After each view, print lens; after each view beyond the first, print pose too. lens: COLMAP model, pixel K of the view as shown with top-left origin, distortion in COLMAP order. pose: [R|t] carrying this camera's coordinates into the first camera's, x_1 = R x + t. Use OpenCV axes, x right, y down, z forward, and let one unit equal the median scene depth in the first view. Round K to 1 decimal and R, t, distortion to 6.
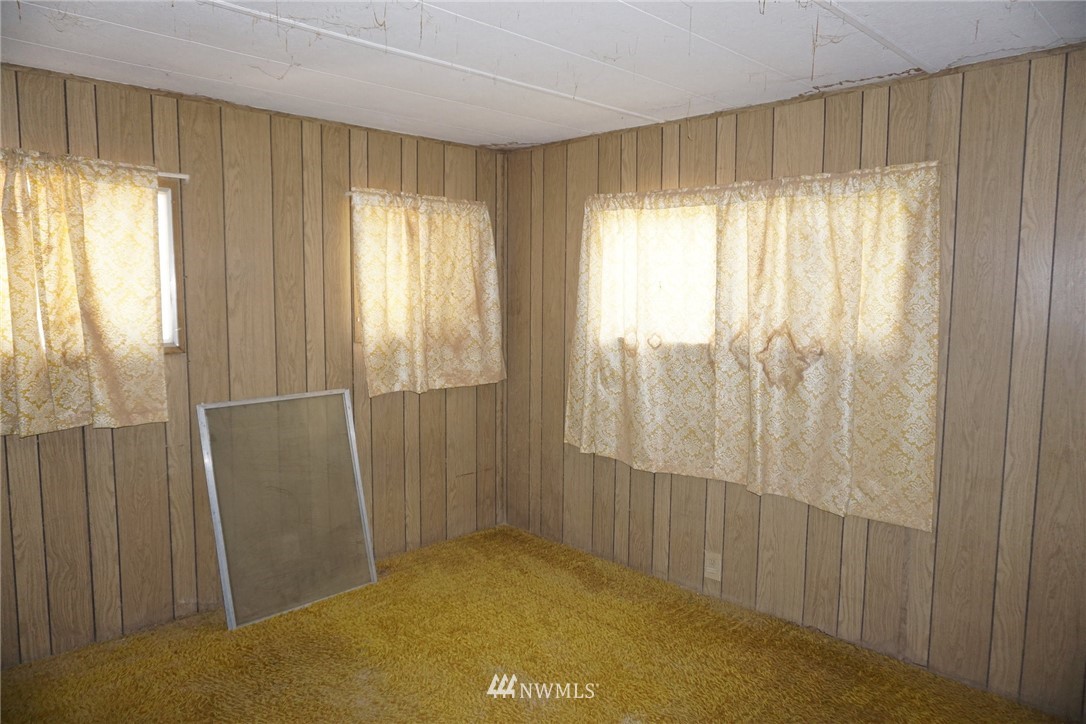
lens RADIAL K [[736.8, 0, 548.9], [0, 736.8, 357.0], [0, 0, 1]] dist [-0.028783, 0.006270]
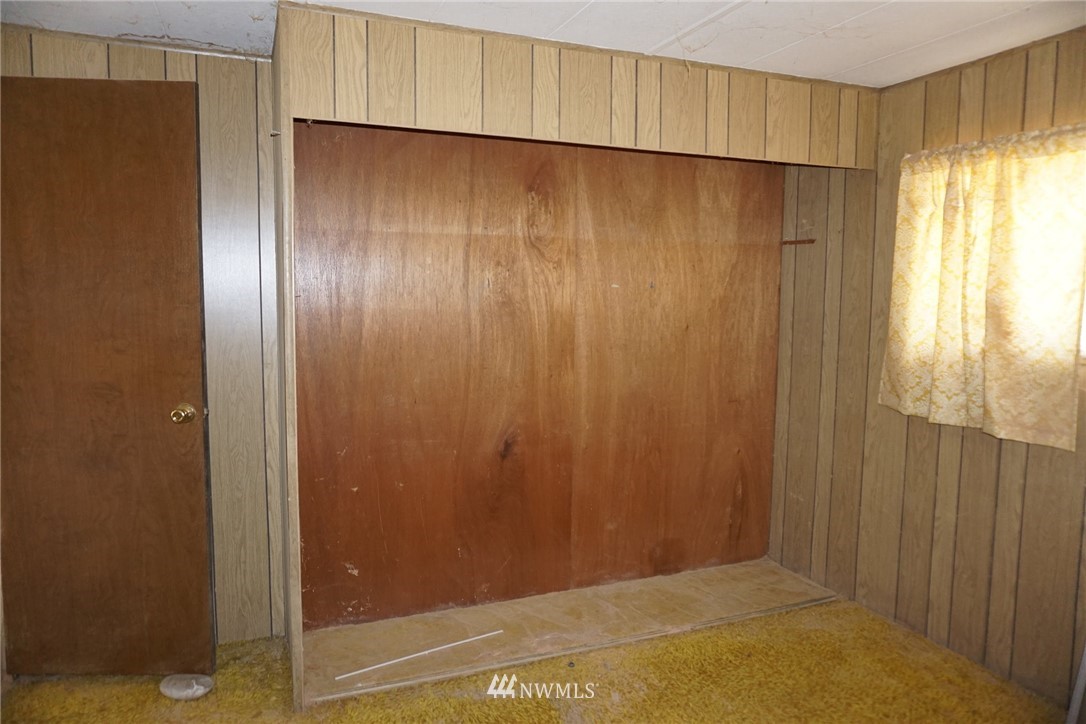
lens RADIAL K [[747.6, 0, 546.8], [0, 747.6, 361.1], [0, 0, 1]] dist [-0.028974, -0.001552]
pose [[-0.402696, 0.075117, -0.912246, 0.440465], [-0.091920, 0.988270, 0.121954, -0.054080], [0.910707, 0.132964, -0.391068, 0.852826]]
